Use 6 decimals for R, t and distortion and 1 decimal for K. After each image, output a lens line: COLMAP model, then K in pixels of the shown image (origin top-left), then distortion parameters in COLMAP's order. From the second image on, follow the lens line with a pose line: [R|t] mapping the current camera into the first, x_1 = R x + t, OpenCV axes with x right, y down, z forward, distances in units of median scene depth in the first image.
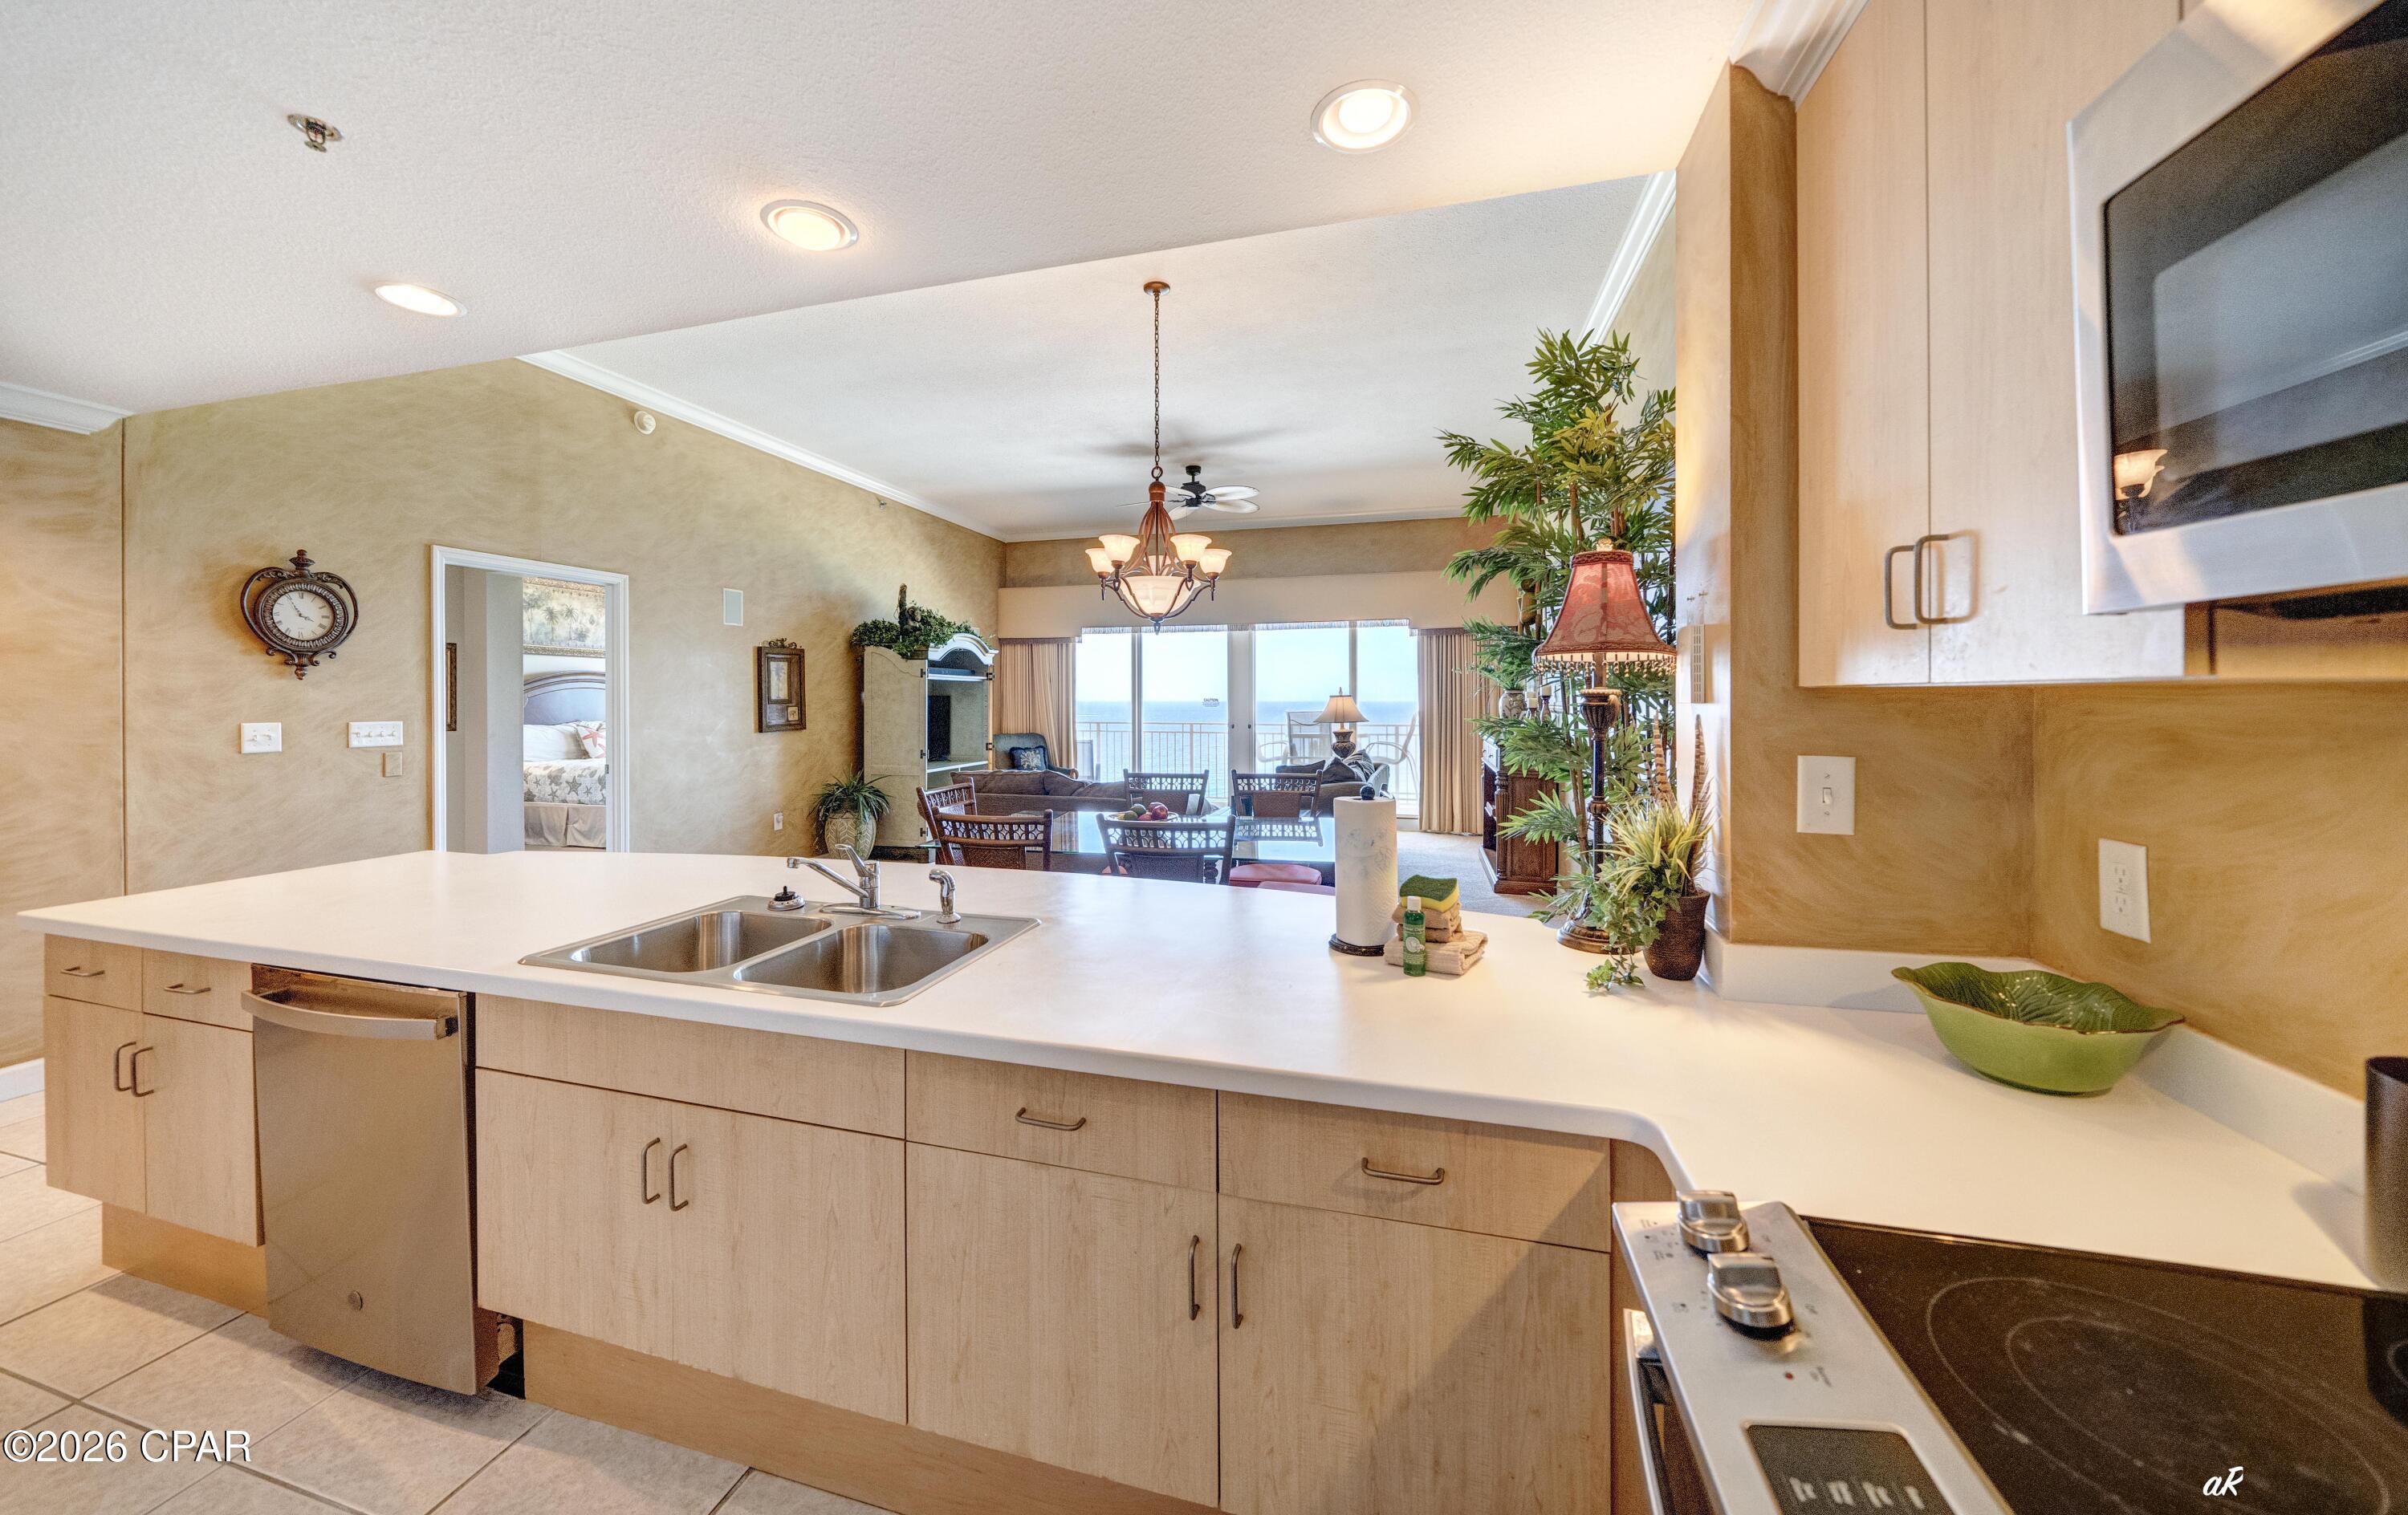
lens RADIAL K [[841.1, 0, 1208.1], [0, 841.1, 696.7], [0, 0, 1]] dist [-0.013761, 0.000069]
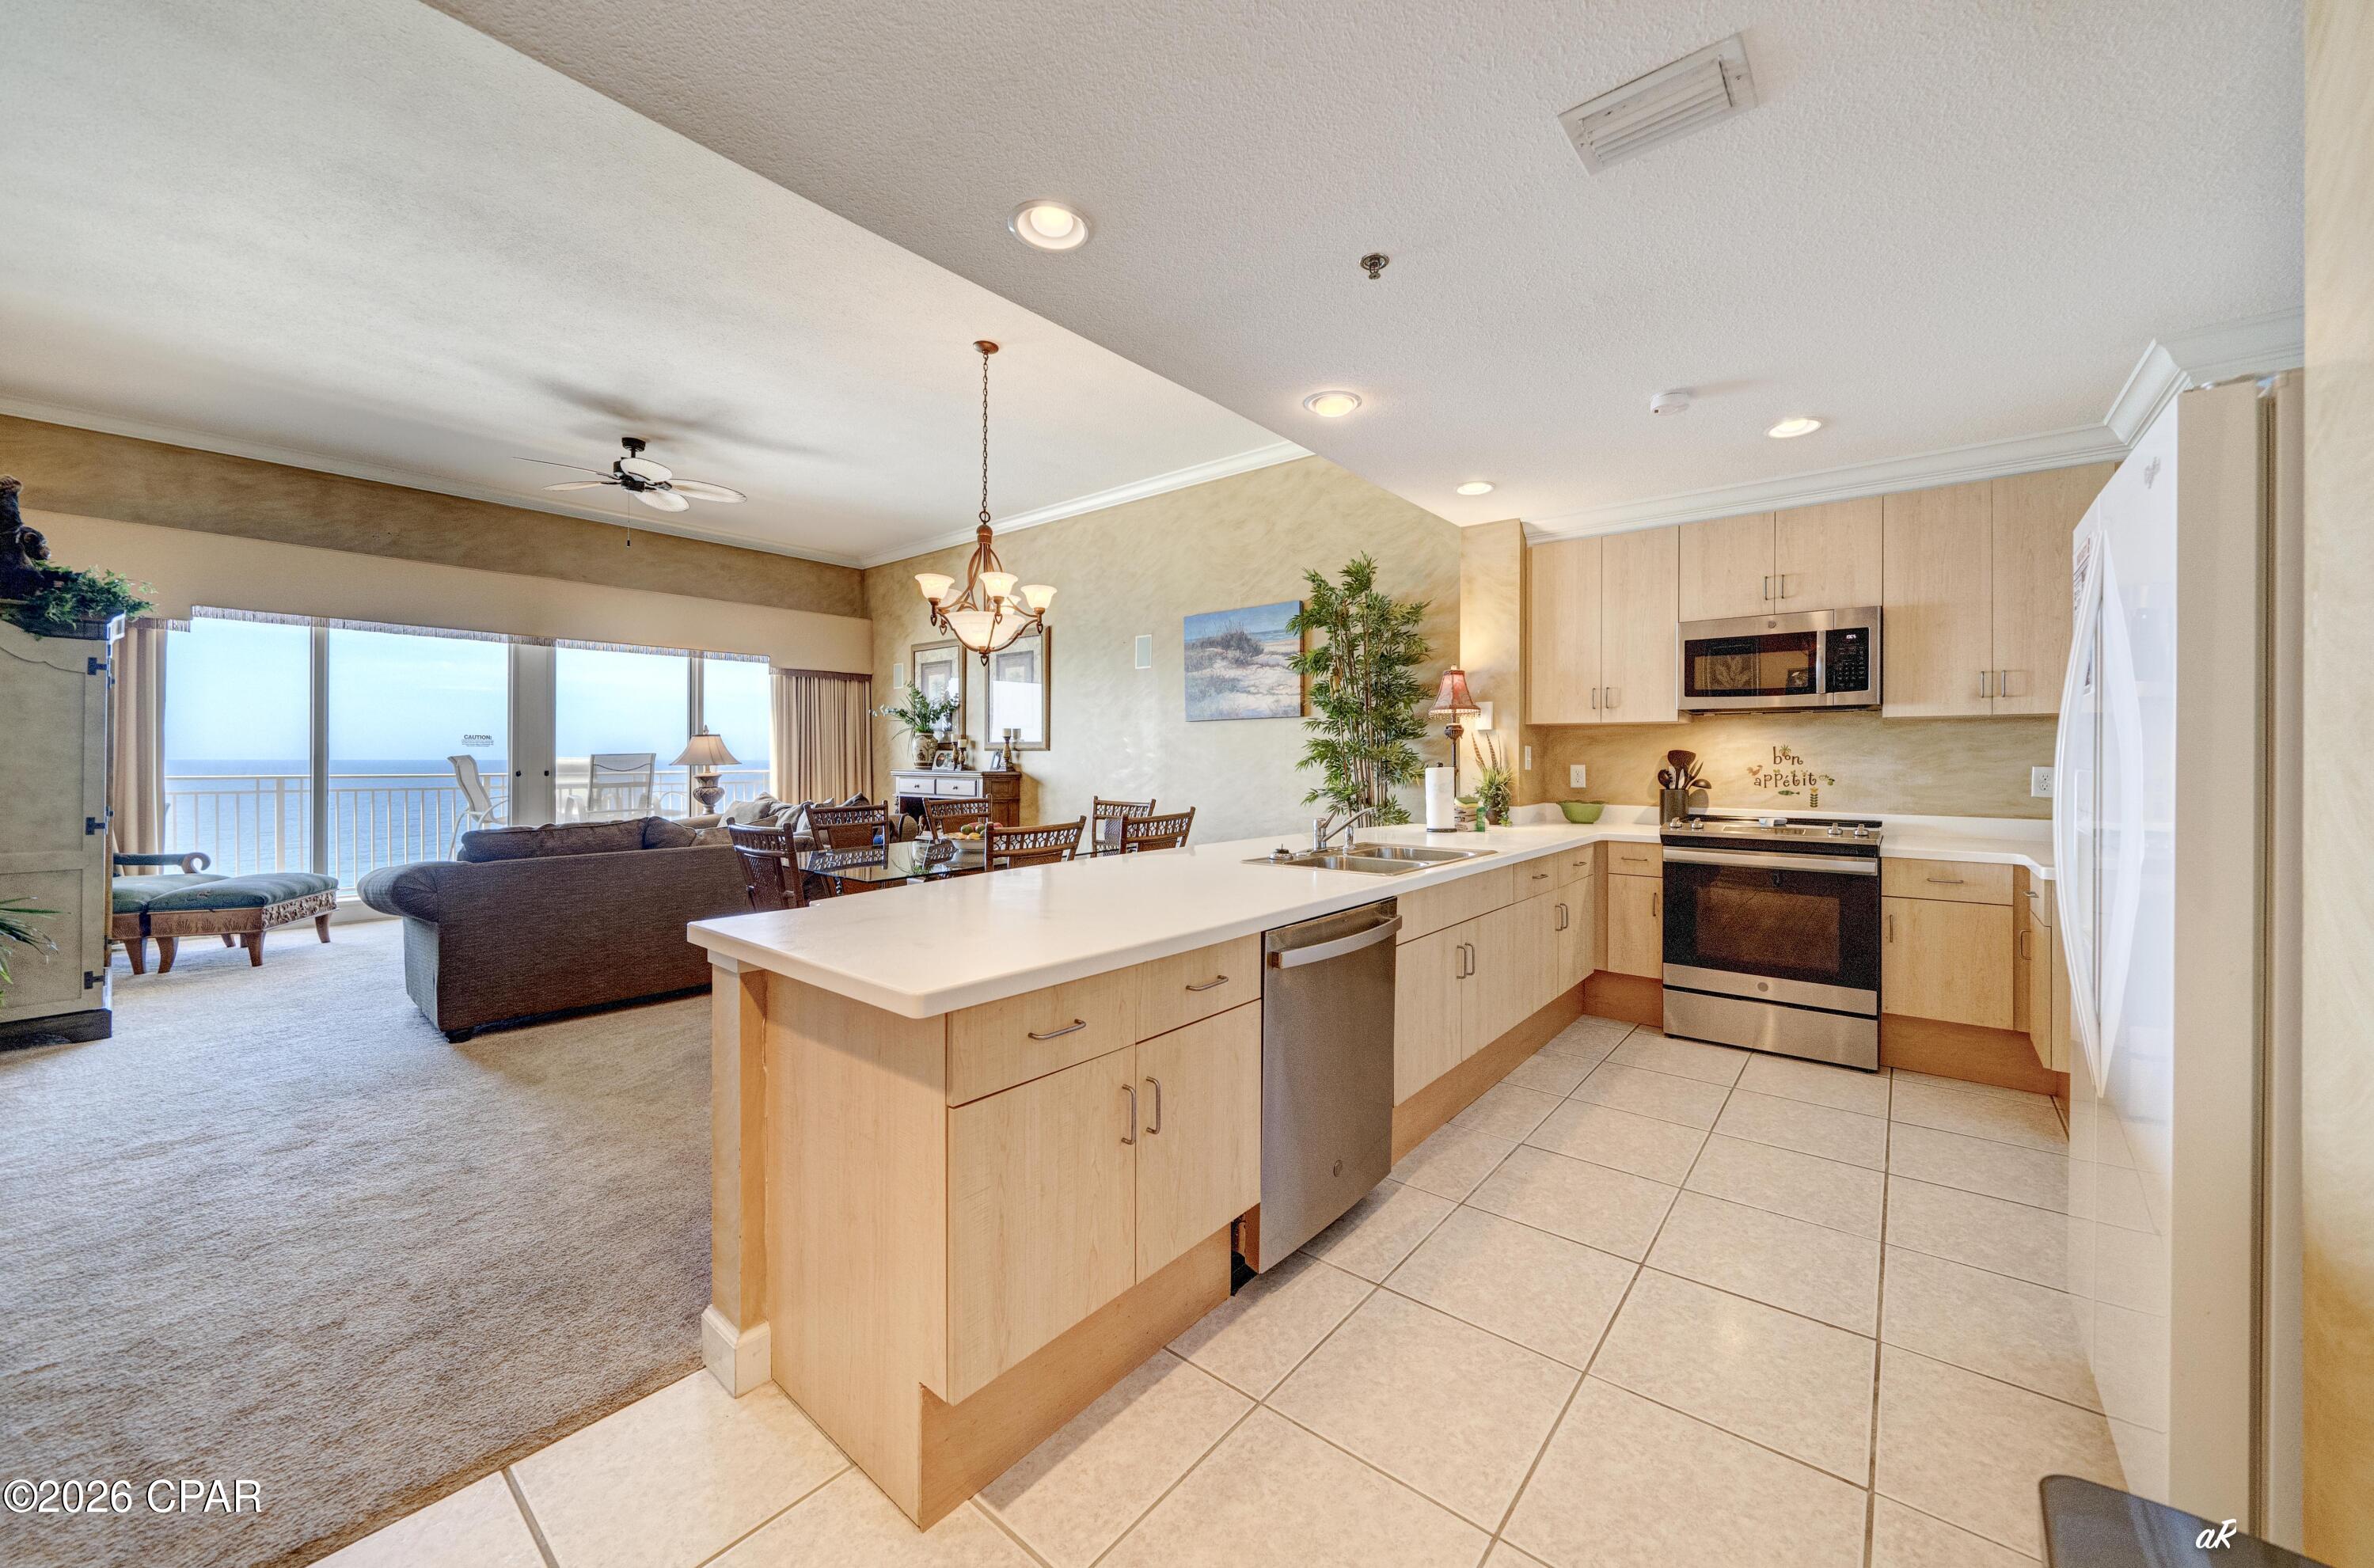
lens RADIAL K [[846.5, 0, 1252.1], [0, 846.5, 755.6], [0, 0, 1]] dist [-0.001469, -0.000135]
pose [[0.386518, 0.002418, 0.922279, -0.969241], [-0.003767, 0.999992, -0.001043, 0.042229], [-0.922274, -0.003071, 0.386525, 0.260839]]
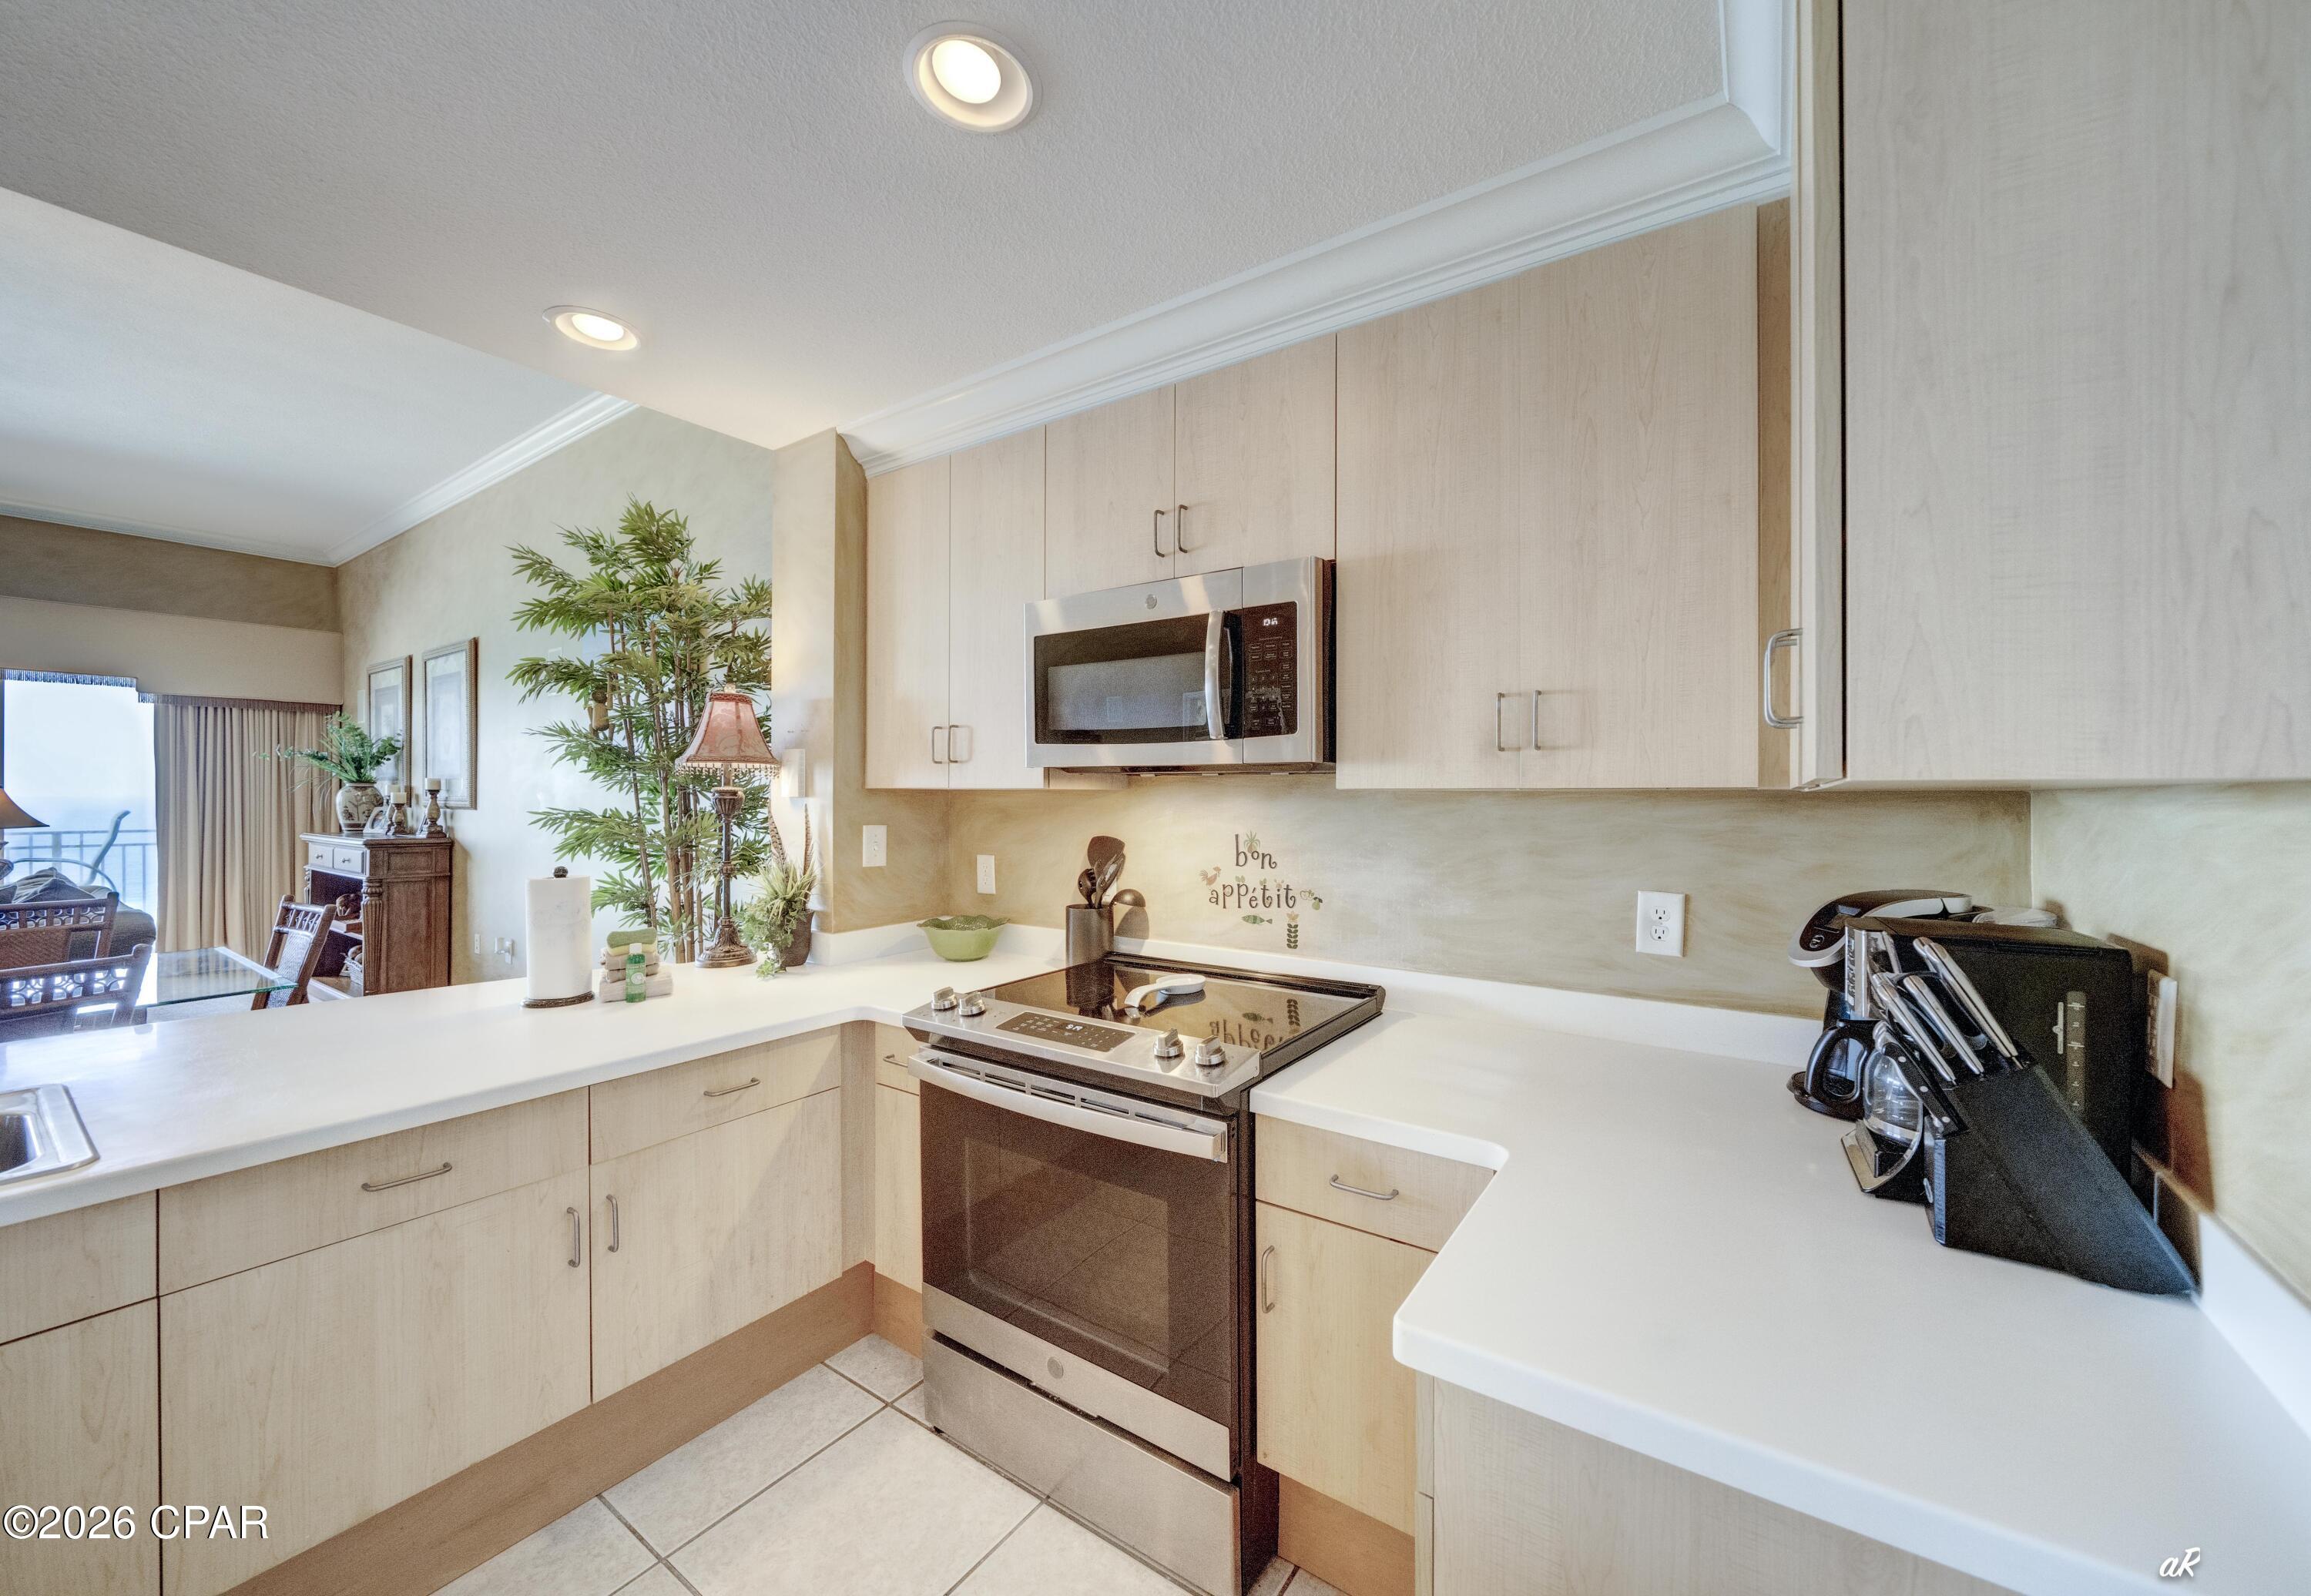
lens RADIAL K [[846.6, 0, 1154.9], [0, 846.6, 794.1], [0, 0, 1]] dist [0.000206, 0.003126]
pose [[0.349512, 0.006385, 0.936910, -0.289624], [-0.007704, 0.999963, -0.003940, 0.001136], [-0.936900, -0.005841, 0.349548, -0.092622]]
